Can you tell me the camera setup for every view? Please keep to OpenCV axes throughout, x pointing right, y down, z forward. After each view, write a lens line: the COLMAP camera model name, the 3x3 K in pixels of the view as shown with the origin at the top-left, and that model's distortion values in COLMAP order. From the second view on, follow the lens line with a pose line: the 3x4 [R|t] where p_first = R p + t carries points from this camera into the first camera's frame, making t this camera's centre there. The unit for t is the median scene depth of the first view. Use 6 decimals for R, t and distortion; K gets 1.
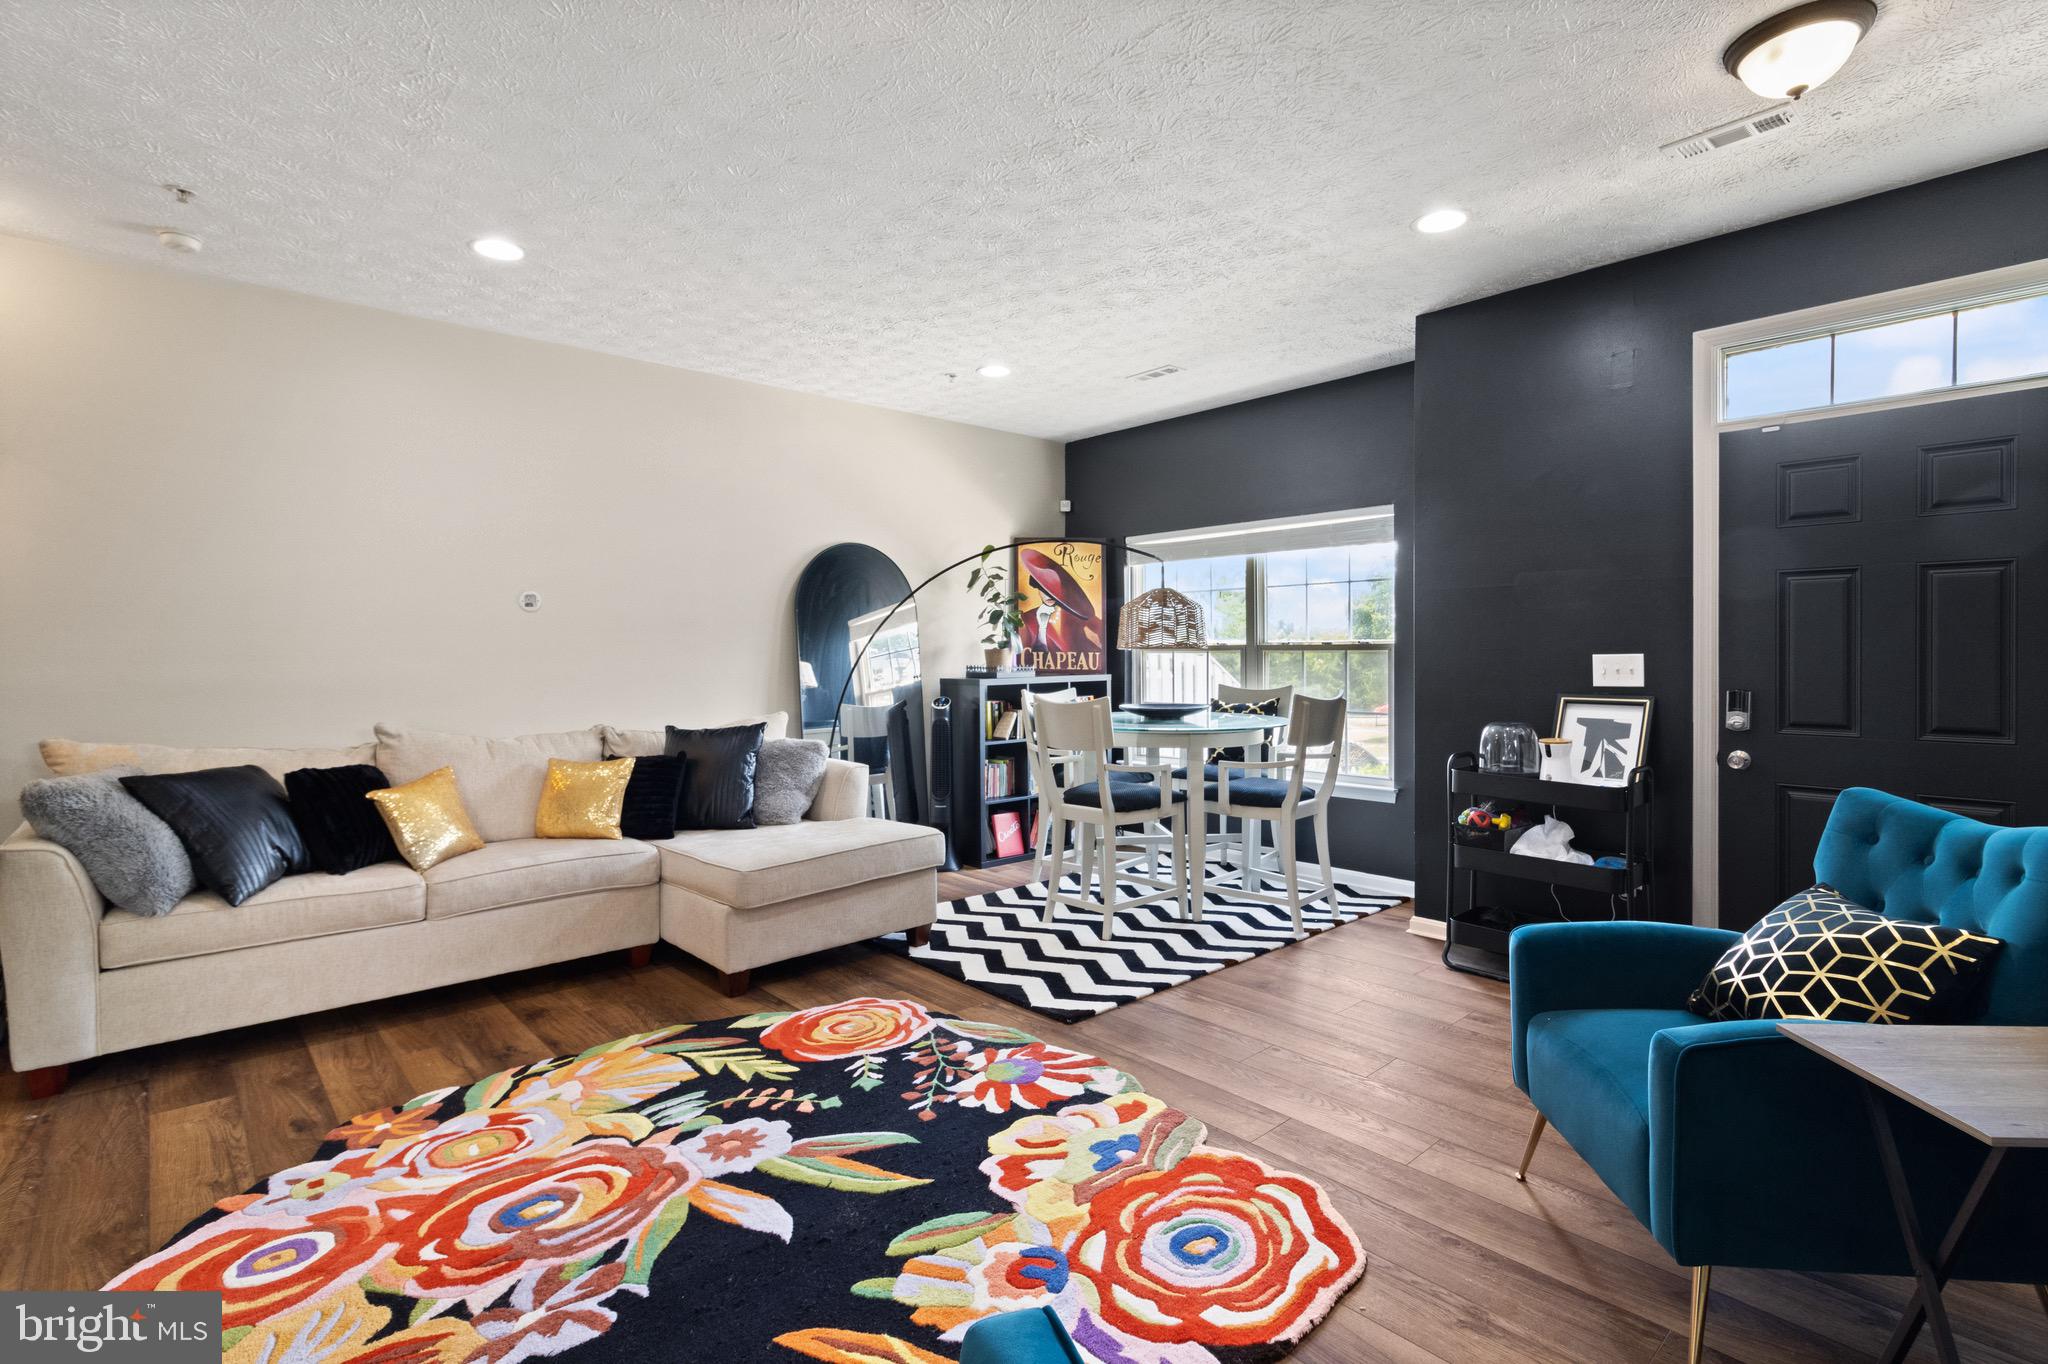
lens RADIAL K [[967.4, 0, 1017.6], [0, 967.4, 658.3], [0, 0, 1]] dist [-0.002671, -0.000642]
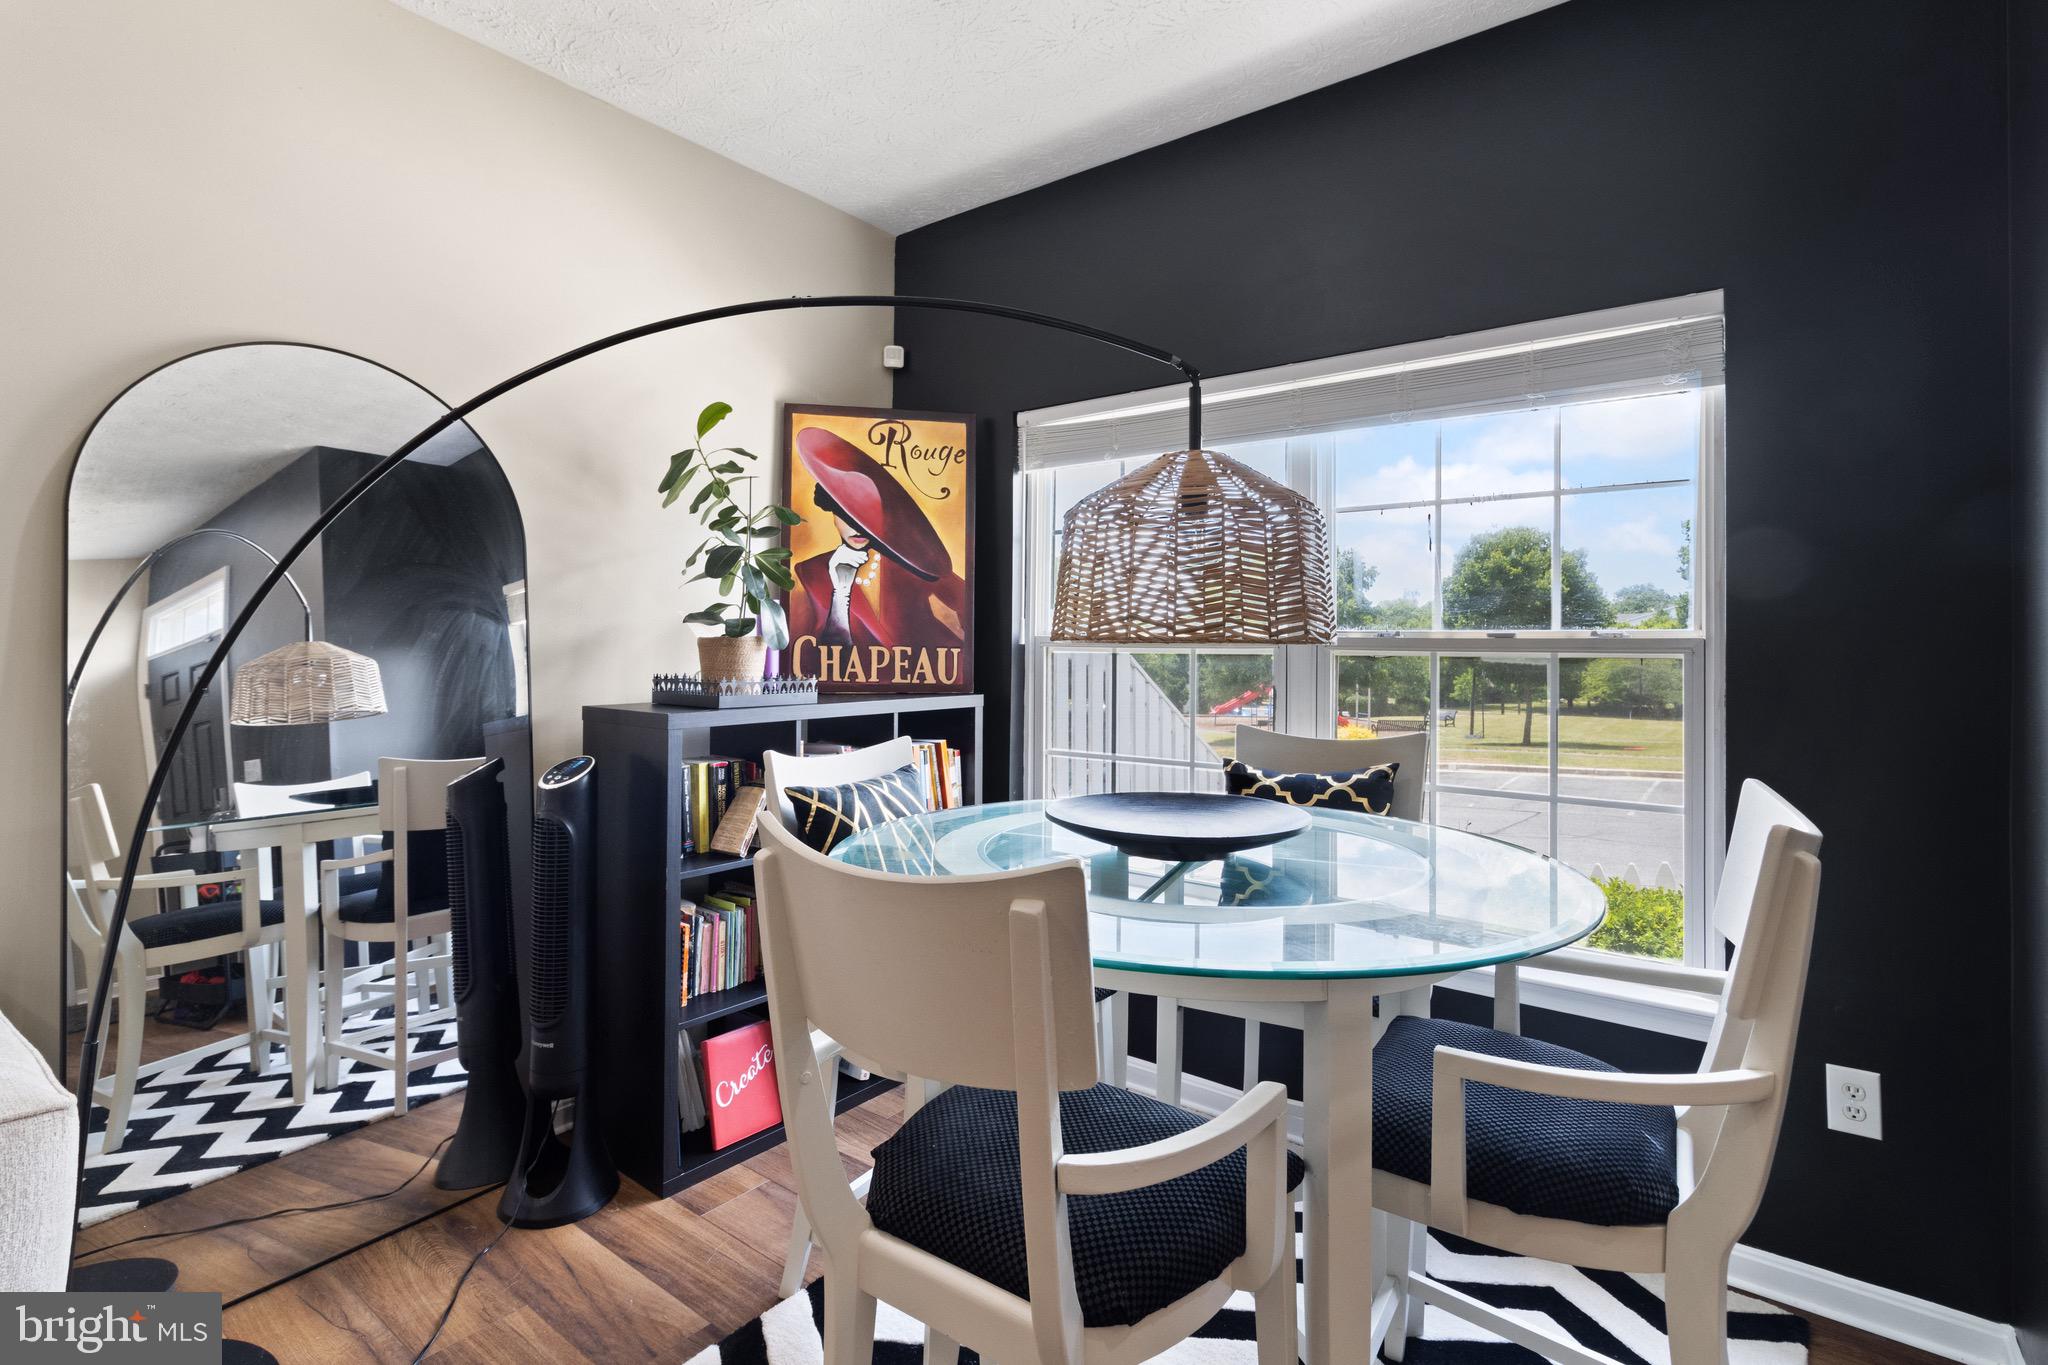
lens RADIAL K [[964.1, 0, 1022.3], [0, 964.1, 646.7], [0, 0, 1]] dist [0.000843, 0.000062]
pose [[0.984069, 0.015007, 0.177154, 0.060790], [-0.014328, 0.999884, -0.005113, -0.009898], [-0.177210, 0.002493, 0.984170, 1.057142]]
